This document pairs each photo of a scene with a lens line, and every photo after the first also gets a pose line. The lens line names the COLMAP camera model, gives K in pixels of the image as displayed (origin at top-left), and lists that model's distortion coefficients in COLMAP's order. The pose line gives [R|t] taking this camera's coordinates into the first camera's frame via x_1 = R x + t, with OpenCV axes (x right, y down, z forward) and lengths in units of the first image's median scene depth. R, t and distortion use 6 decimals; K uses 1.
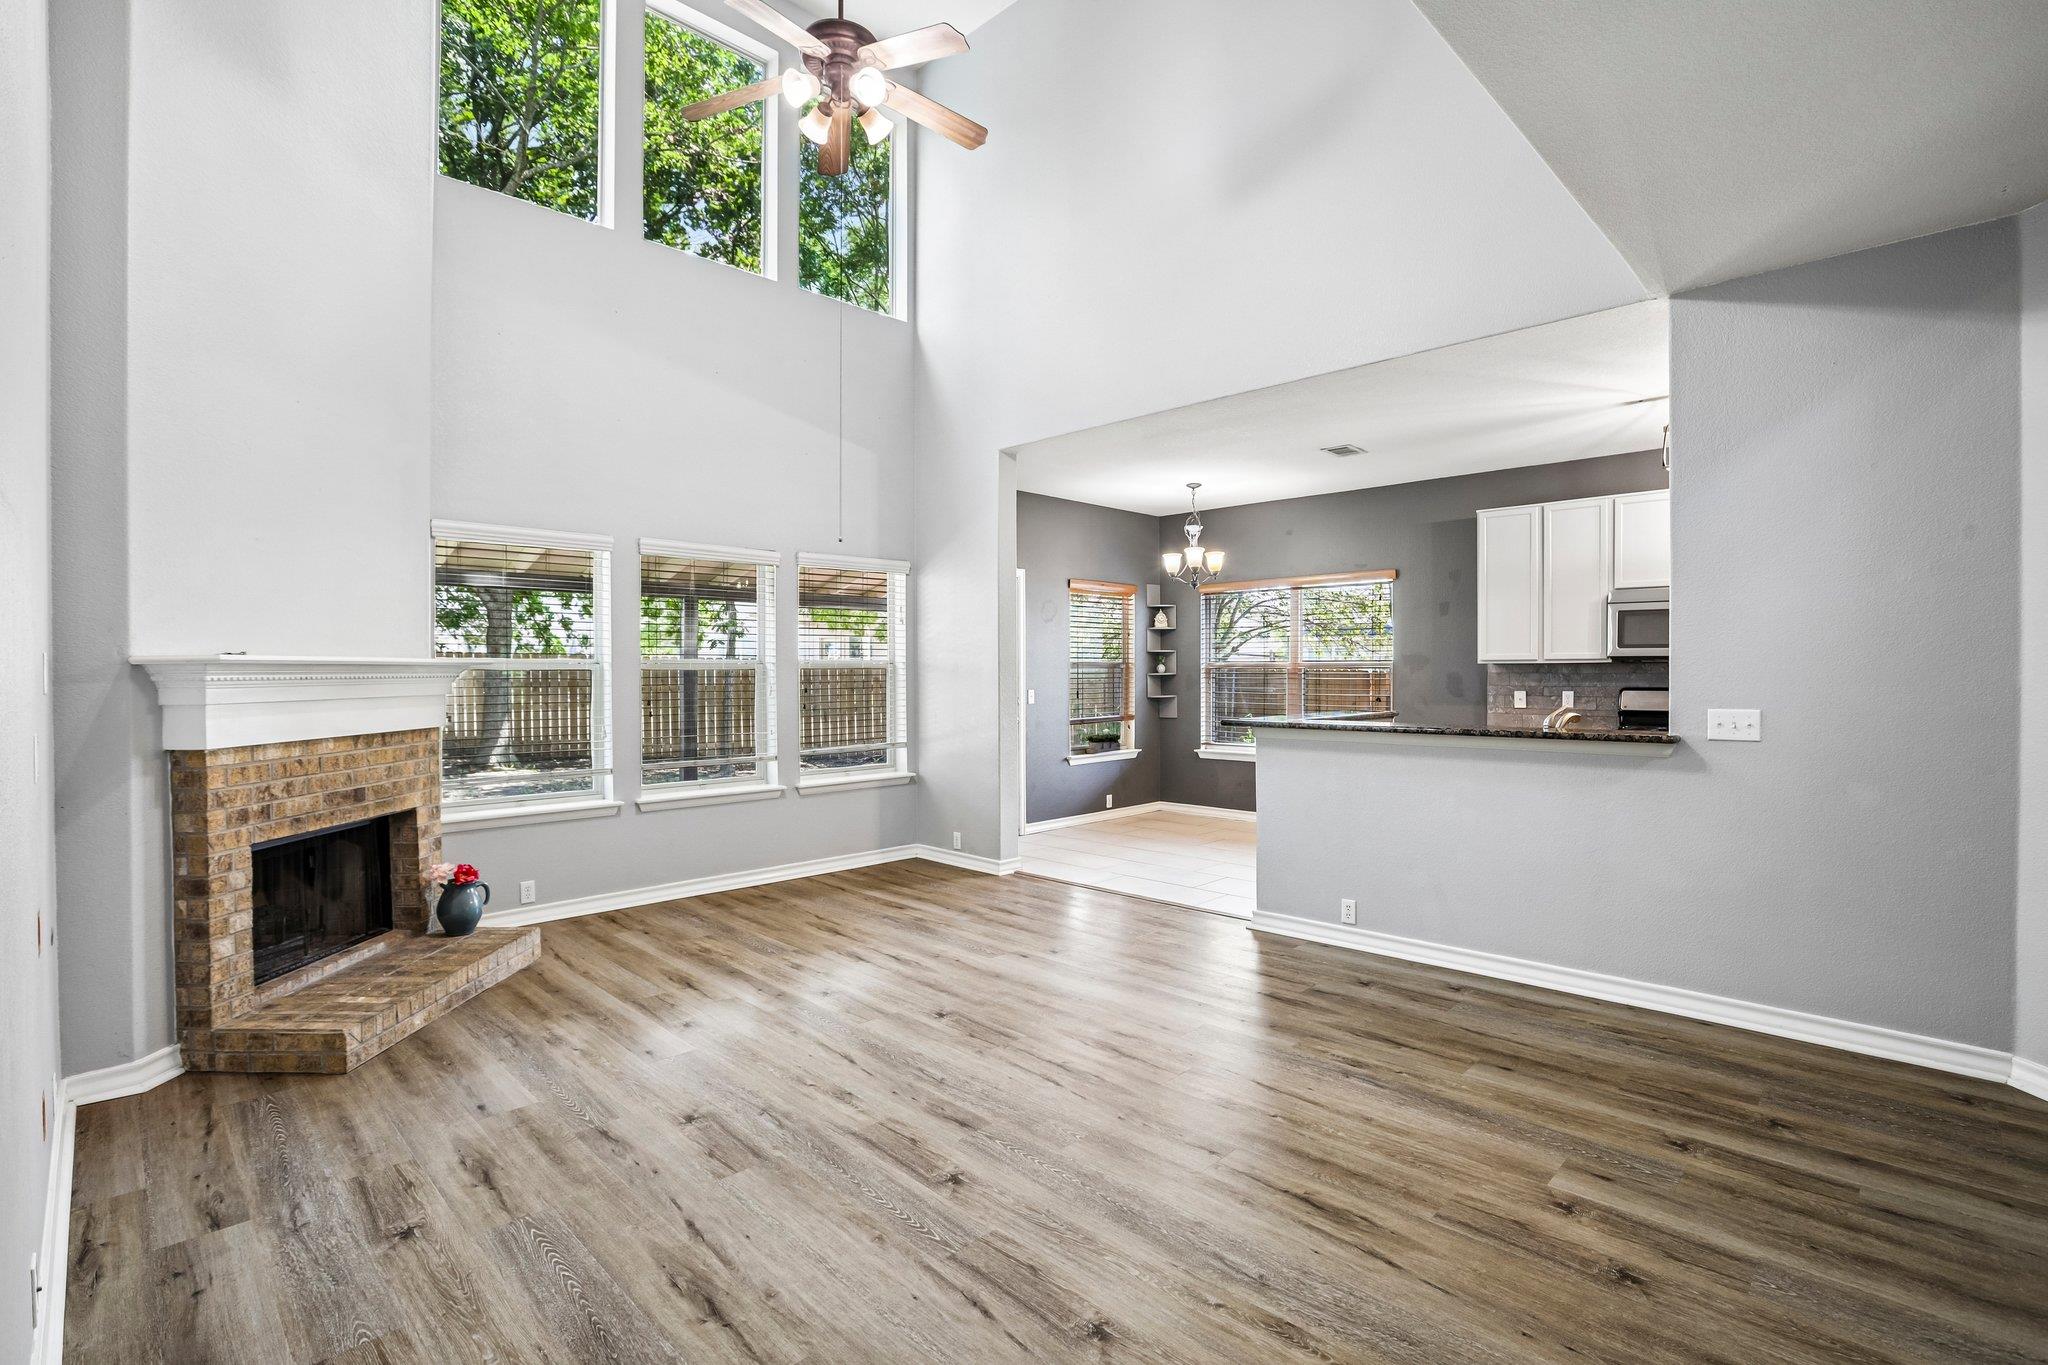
lens RADIAL K [[944.5, 0, 1020.7], [0, 944.5, 665.7], [0, 0, 1]] dist [-0.000413, 0.000182]
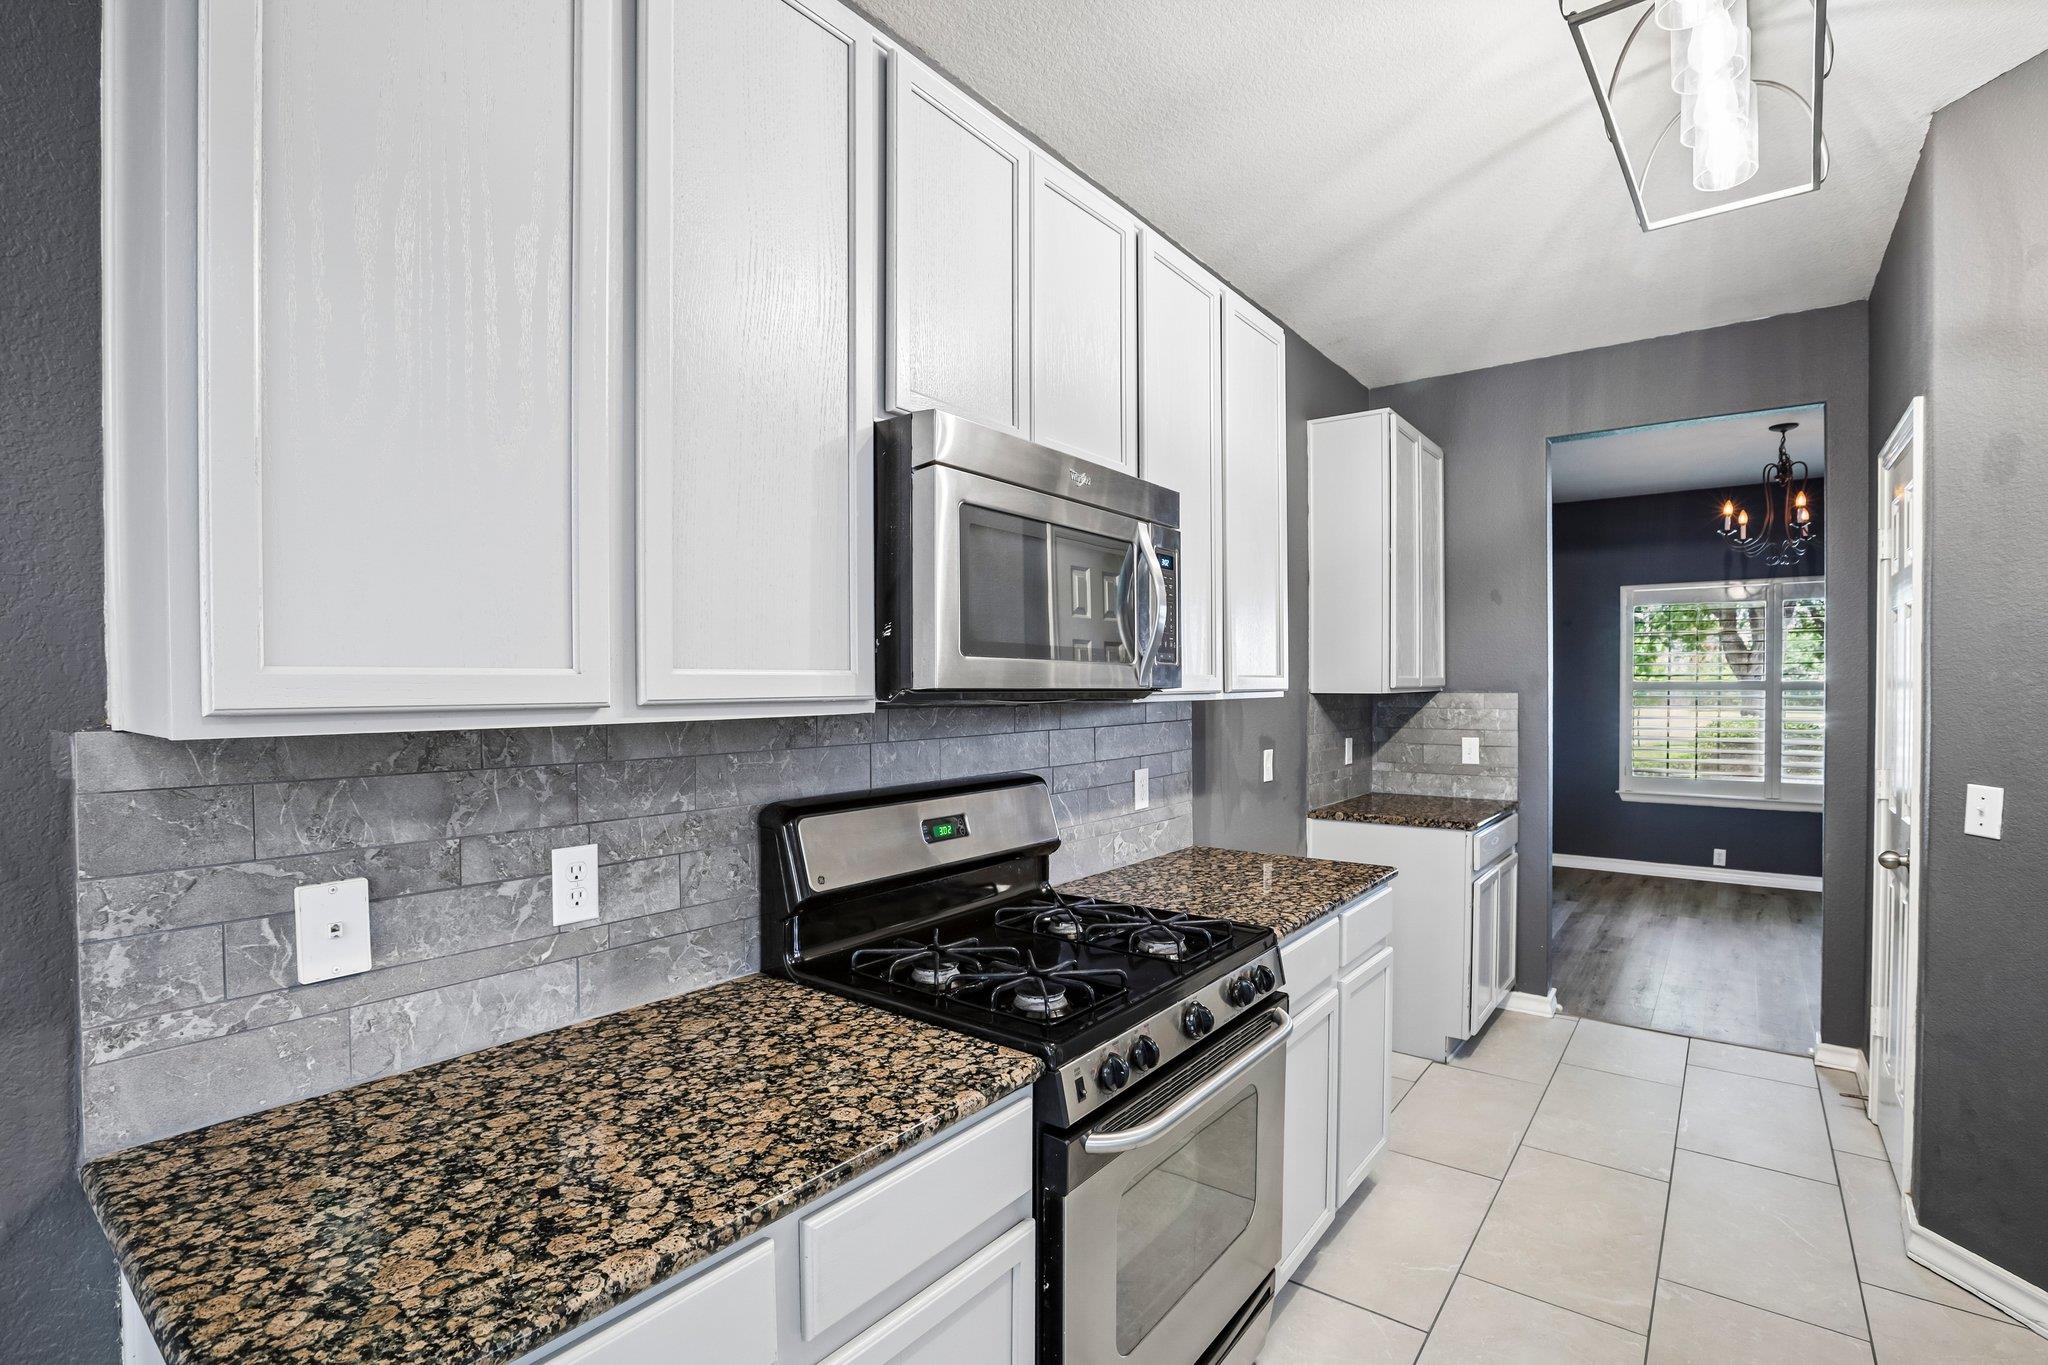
lens RADIAL K [[942.9, 0, 1025.1], [0, 942.9, 696.3], [0, 0, 1]] dist [-0.000040, 0.000154]
pose [[-0.113328, -0.008685, 0.993520, 0.262088], [-0.001333, 0.999962, 0.008589, -0.007443], [-0.993557, -0.000351, -0.113335, 0.688428]]
